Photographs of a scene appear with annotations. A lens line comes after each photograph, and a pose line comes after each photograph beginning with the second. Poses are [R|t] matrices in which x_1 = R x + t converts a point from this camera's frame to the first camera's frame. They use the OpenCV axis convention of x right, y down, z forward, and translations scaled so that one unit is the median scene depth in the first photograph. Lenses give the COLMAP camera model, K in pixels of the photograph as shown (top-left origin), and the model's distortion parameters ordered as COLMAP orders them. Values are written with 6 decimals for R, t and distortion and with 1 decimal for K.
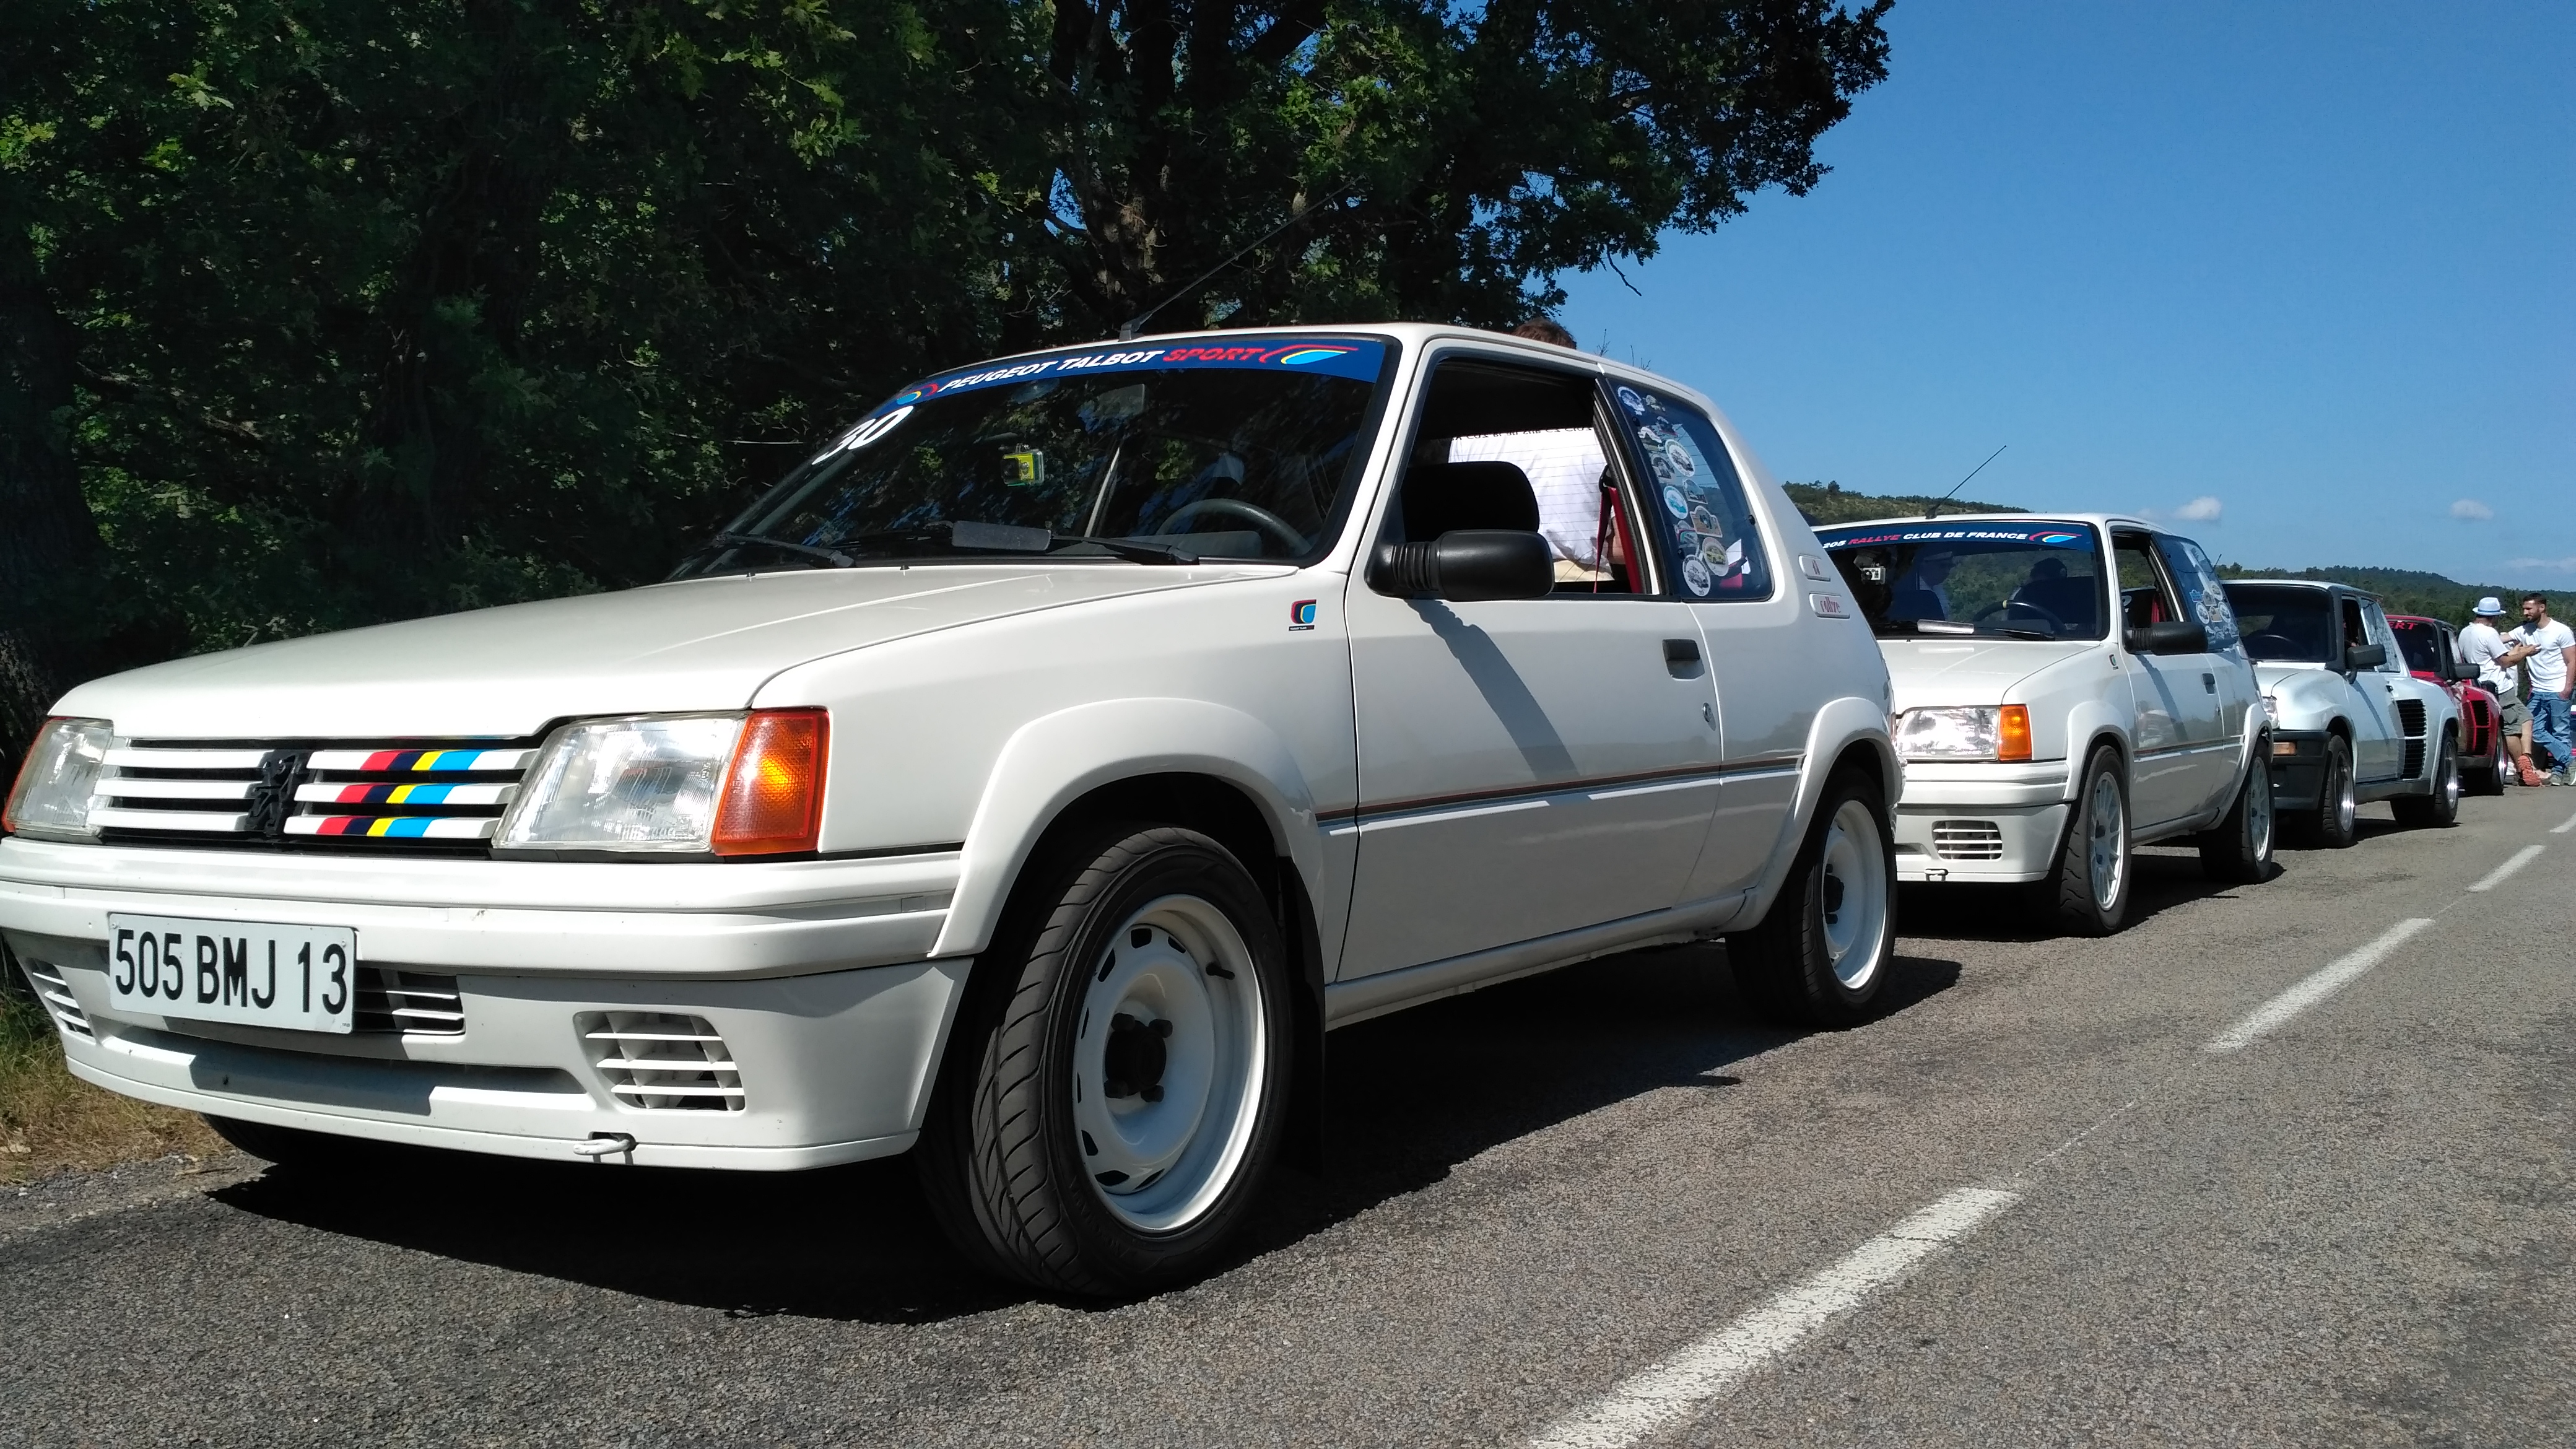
lens RADIAL K [[2259.9, 0, 1288.0], [0, 2259.9, 724.5], [0, 0, 1]] dist [0.116929, -0.300222]
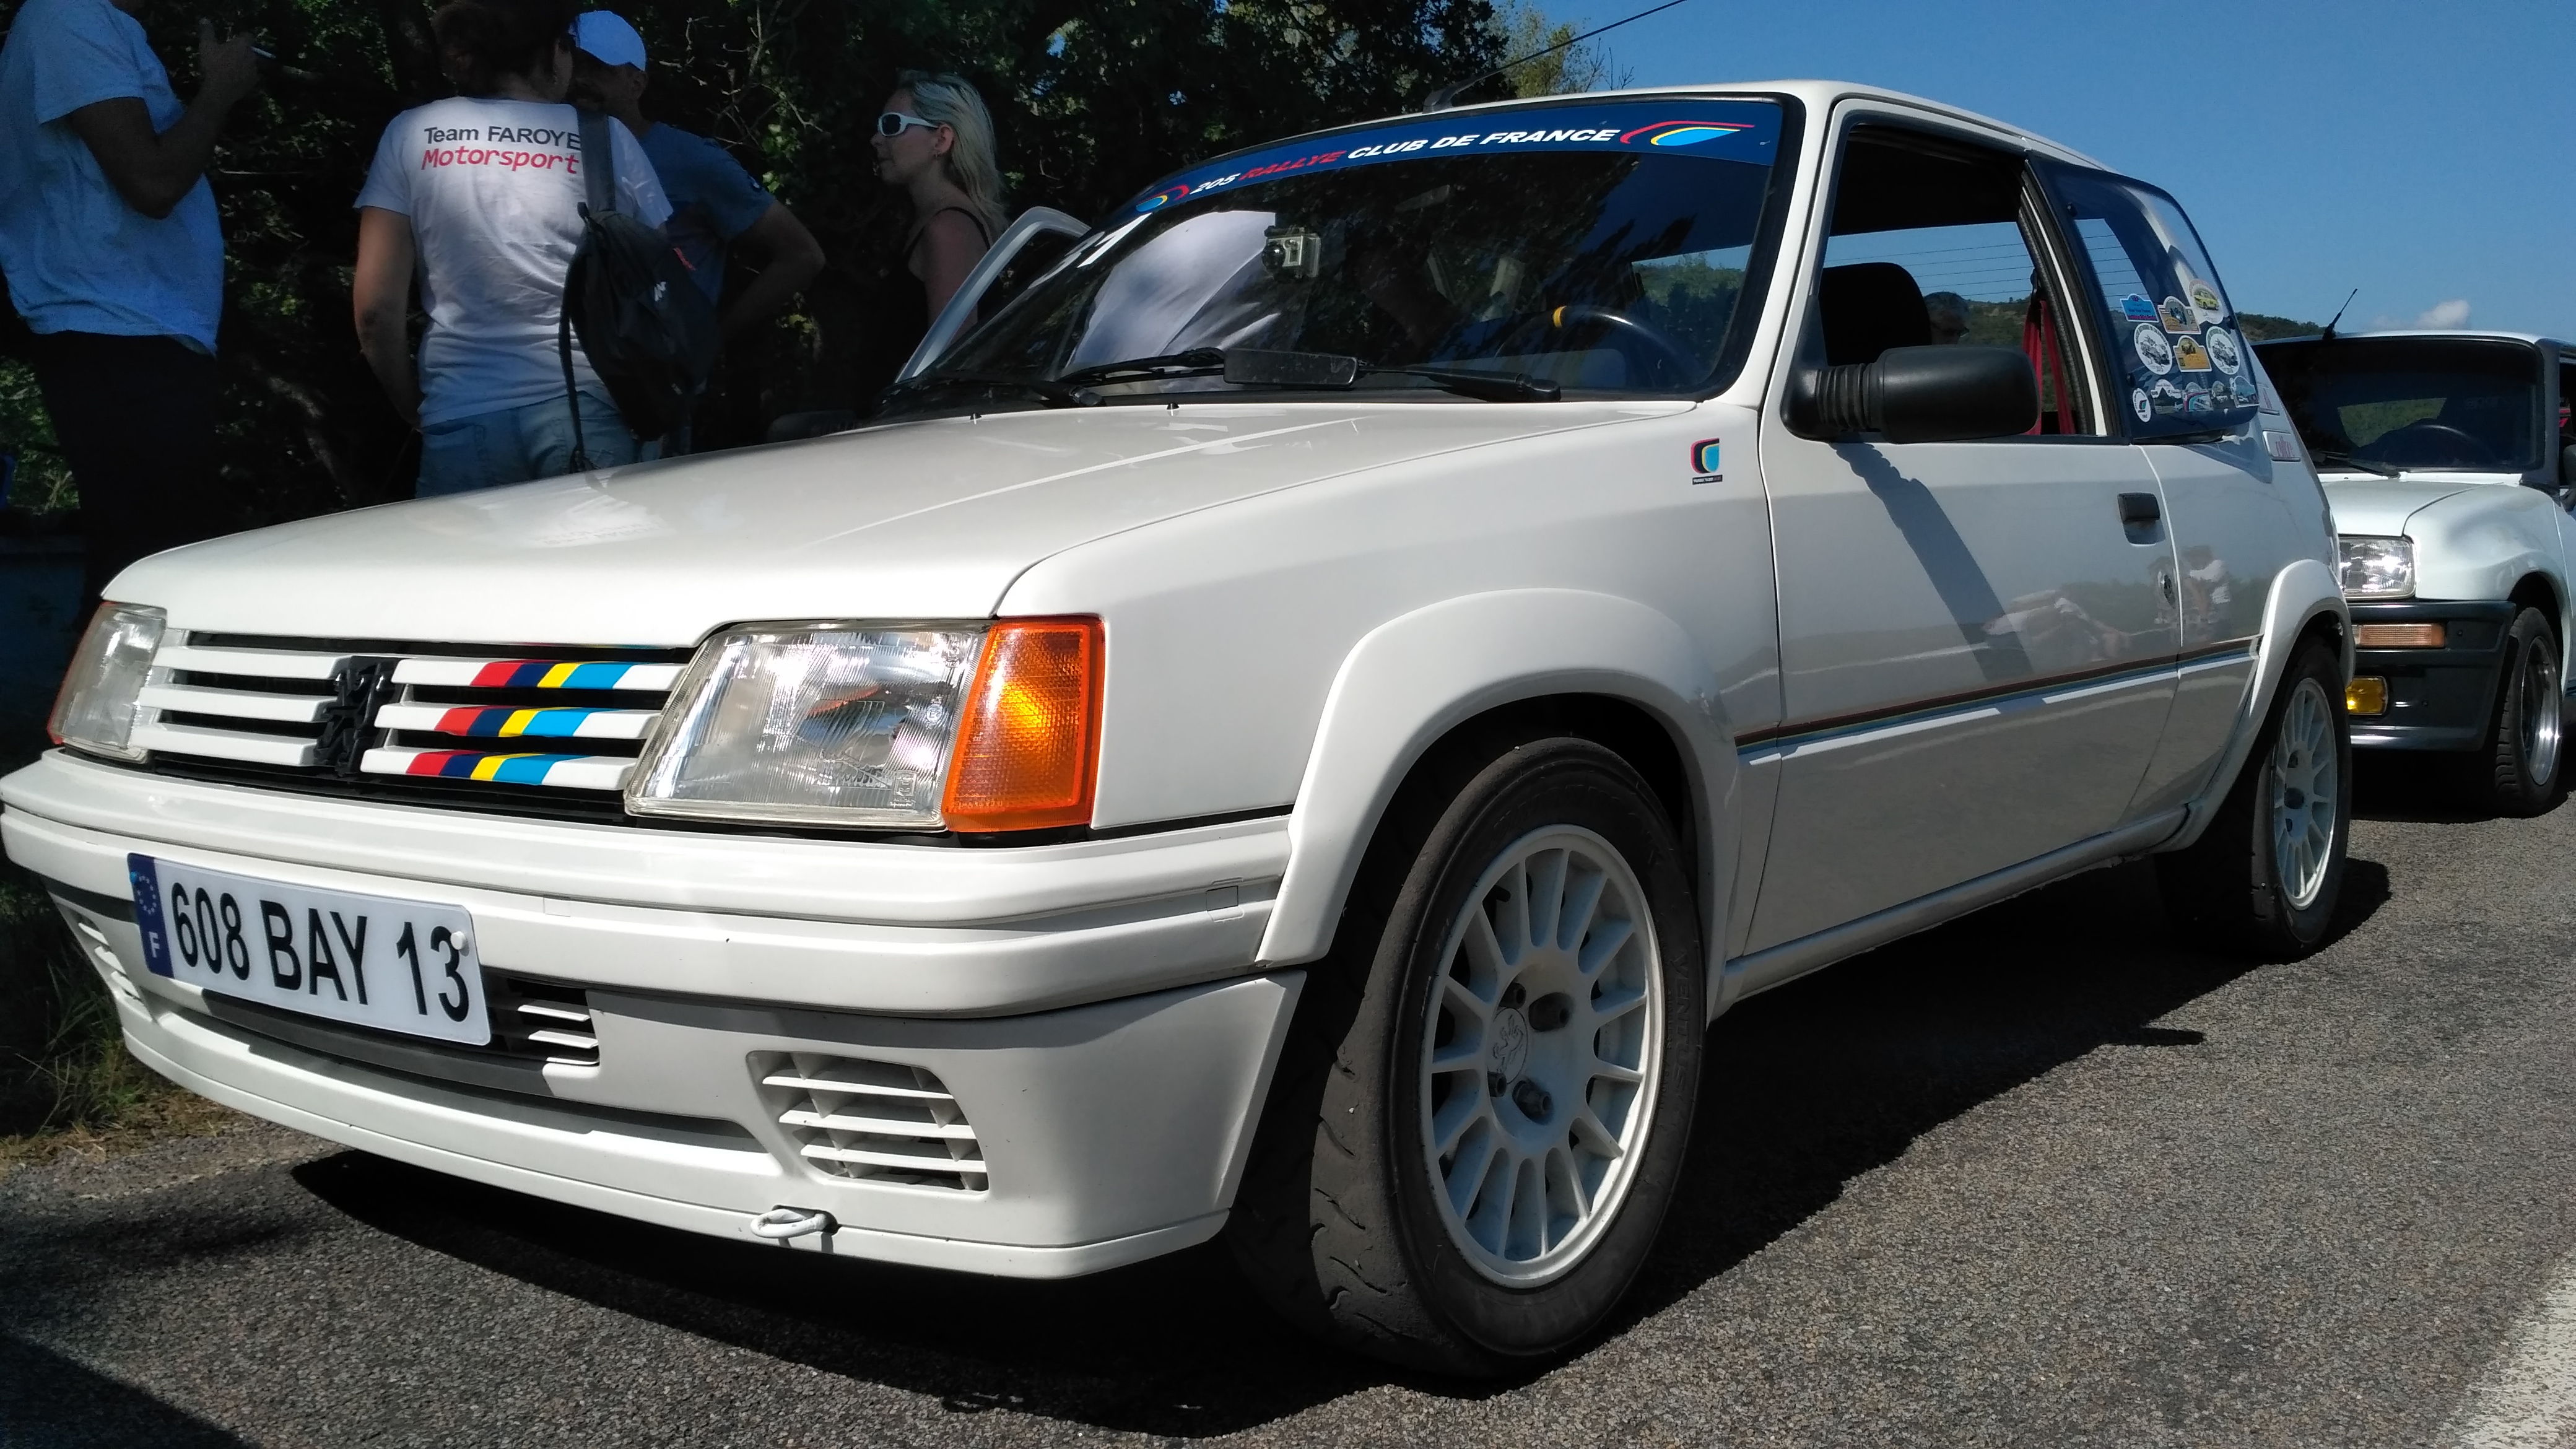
lens RADIAL K [[2195.7, 0, 1288.0], [0, 2195.7, 724.5], [0, 0, 1]] dist [0.006048, 0.002069]
pose [[0.996453, 0.007963, -0.083773, -0.082288], [-0.001896, 0.997385, 0.072248, -0.017931], [0.084129, -0.071833, 0.993862, 0.314508]]
